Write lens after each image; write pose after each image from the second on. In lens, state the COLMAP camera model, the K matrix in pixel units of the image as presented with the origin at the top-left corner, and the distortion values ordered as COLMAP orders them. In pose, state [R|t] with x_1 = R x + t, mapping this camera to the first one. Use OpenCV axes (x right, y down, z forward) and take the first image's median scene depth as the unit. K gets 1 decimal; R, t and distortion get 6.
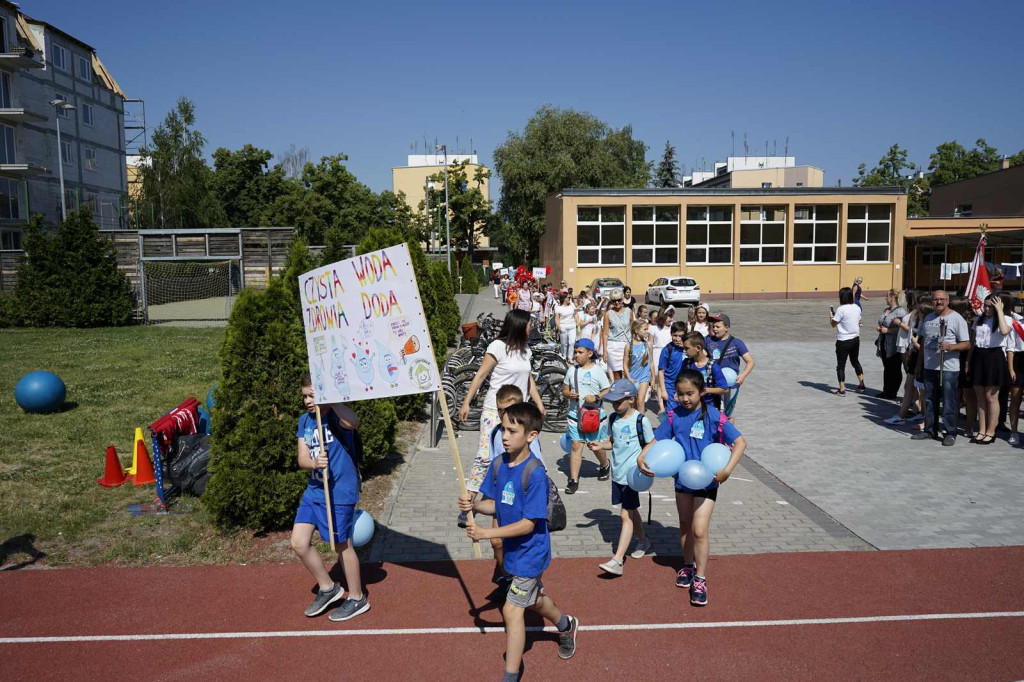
lens RADIAL K [[784.7, 0, 510.1], [0, 784.7, 339.2], [0, 0, 1]] dist [-0.020007, 0.009200]
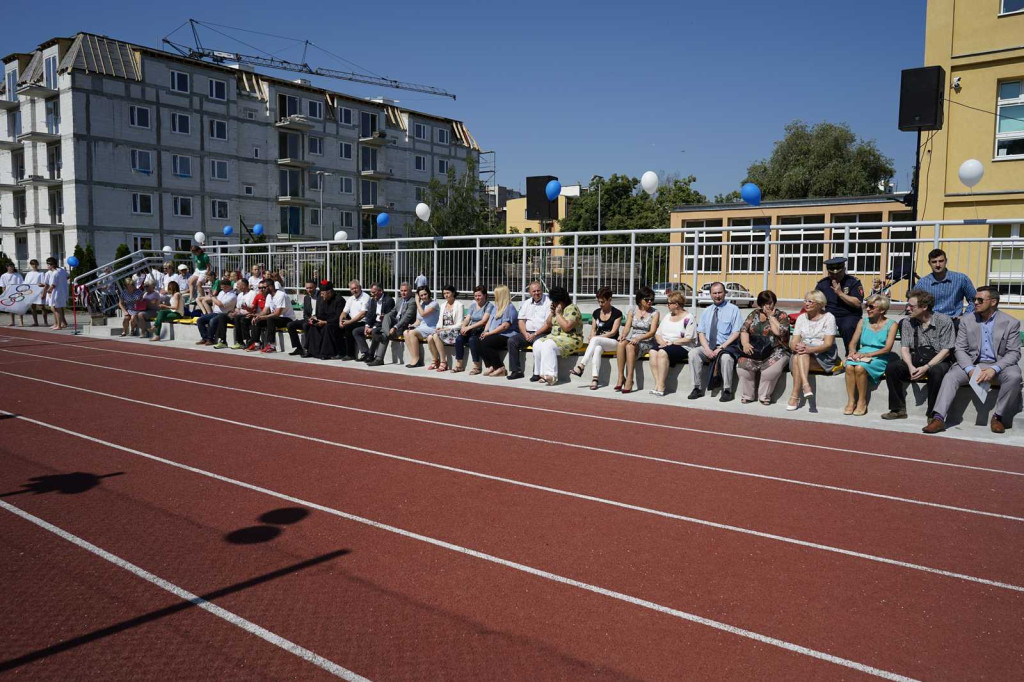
lens RADIAL K [[784.7, 0, 510.1], [0, 784.7, 339.2], [0, 0, 1]] dist [-0.020007, 0.009200]
pose [[0.754276, 0.070270, -0.652786, 0.509889], [-0.081695, 0.996574, 0.012882, 0.005551], [0.651455, 0.043613, 0.757433, -0.019540]]
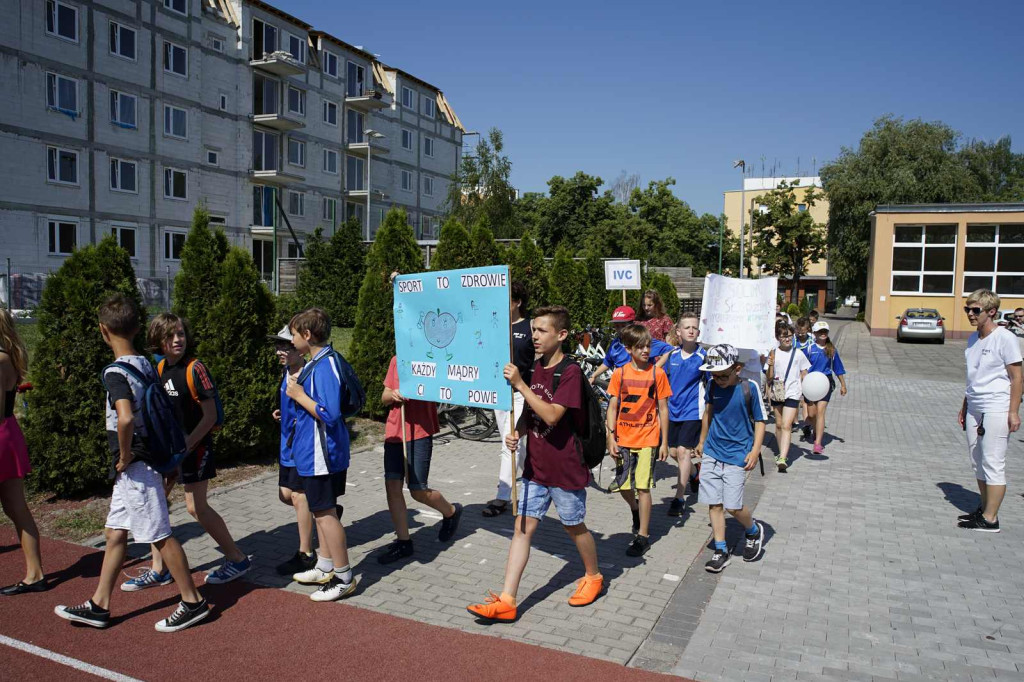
lens RADIAL K [[785.7, 0, 512.0], [0, 785.7, 341.0], [0, 0, 1]] dist [-0.034515, 0.006049]
pose [[0.902427, 0.057269, -0.427020, 0.061540], [-0.072289, 0.997202, -0.019033, 0.003531], [0.424735, 0.048045, 0.904042, 0.039947]]
